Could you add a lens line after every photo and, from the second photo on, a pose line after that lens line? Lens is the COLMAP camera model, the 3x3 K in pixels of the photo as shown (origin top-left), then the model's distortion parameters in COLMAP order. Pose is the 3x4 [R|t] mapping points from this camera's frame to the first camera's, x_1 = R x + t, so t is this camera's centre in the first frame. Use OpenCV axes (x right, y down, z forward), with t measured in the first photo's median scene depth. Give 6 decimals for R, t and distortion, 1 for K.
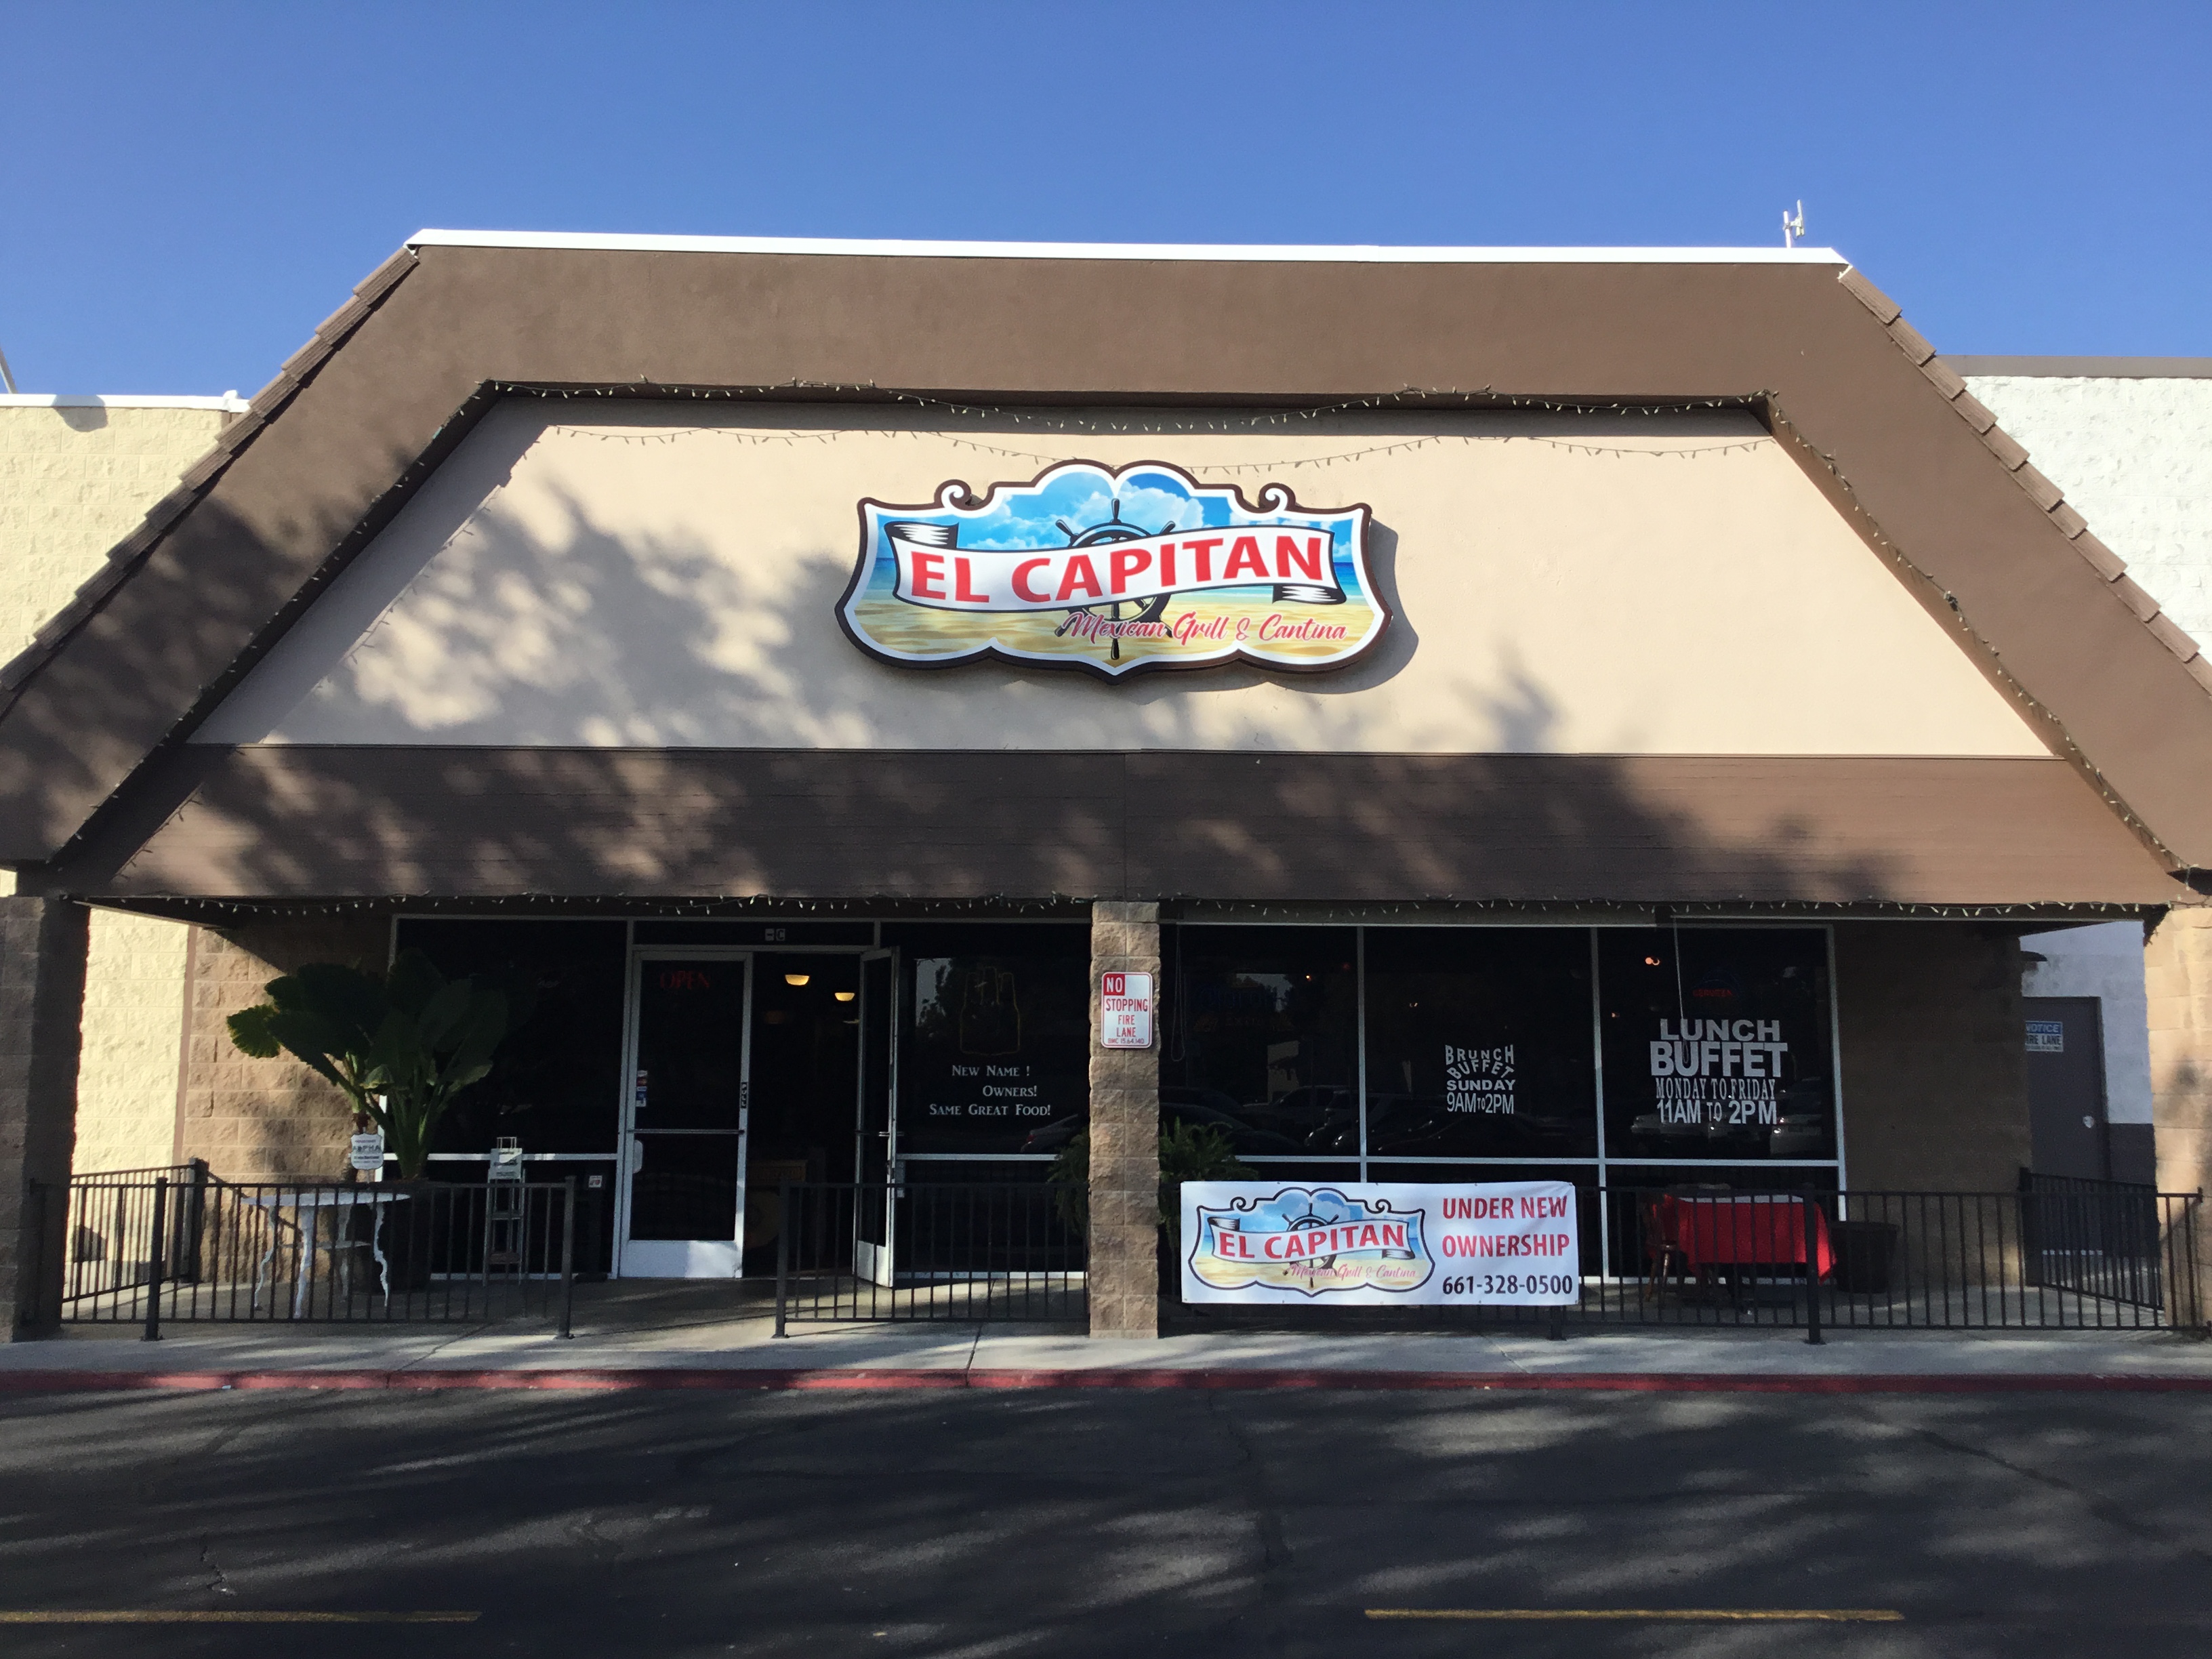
lens RADIAL K [[1984.7, 0, 1099.8], [0, 1984.7, 800.2], [0, 0, 1]] dist [0.151857, -0.271756]
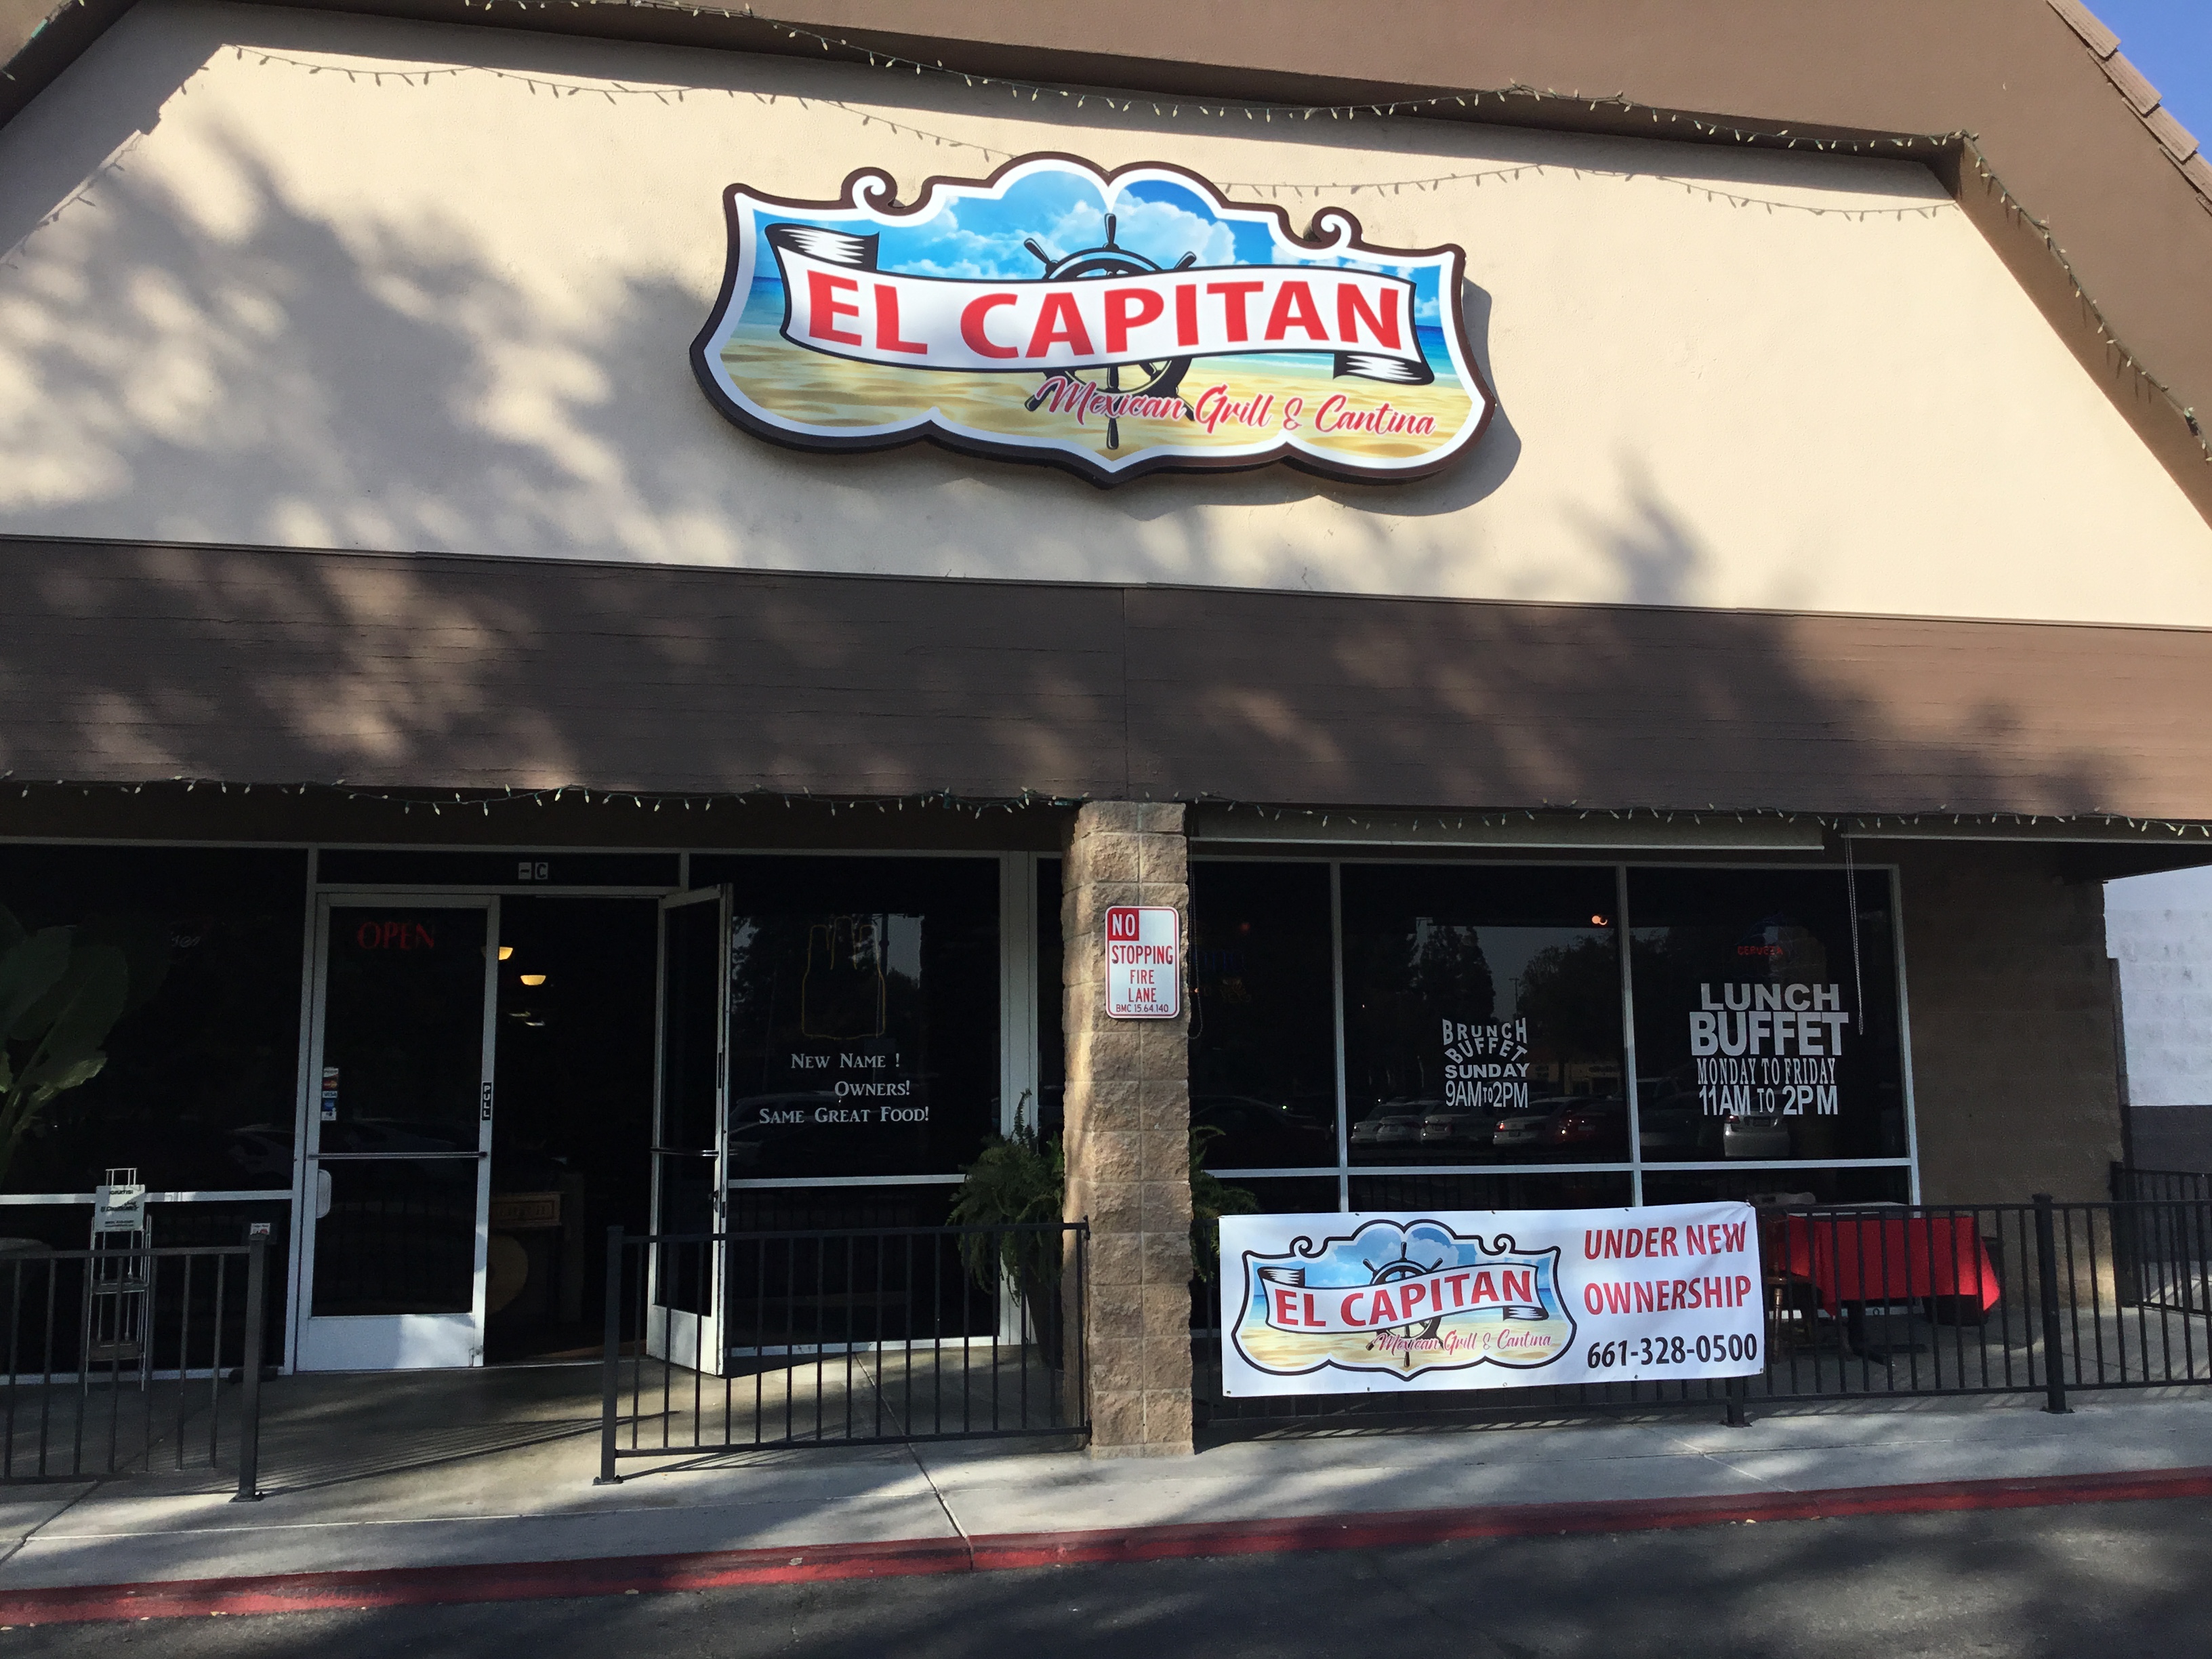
lens RADIAL K [[1984.7, 0, 1099.8], [0, 1984.7, 800.2], [0, 0, 1]] dist [0.151857, -0.271756]
pose [[0.981461, 0.012539, 0.191253, -0.124166], [-0.012579, 0.999920, -0.001004, 0.049447], [-0.191250, -0.001421, 0.981540, 0.329485]]
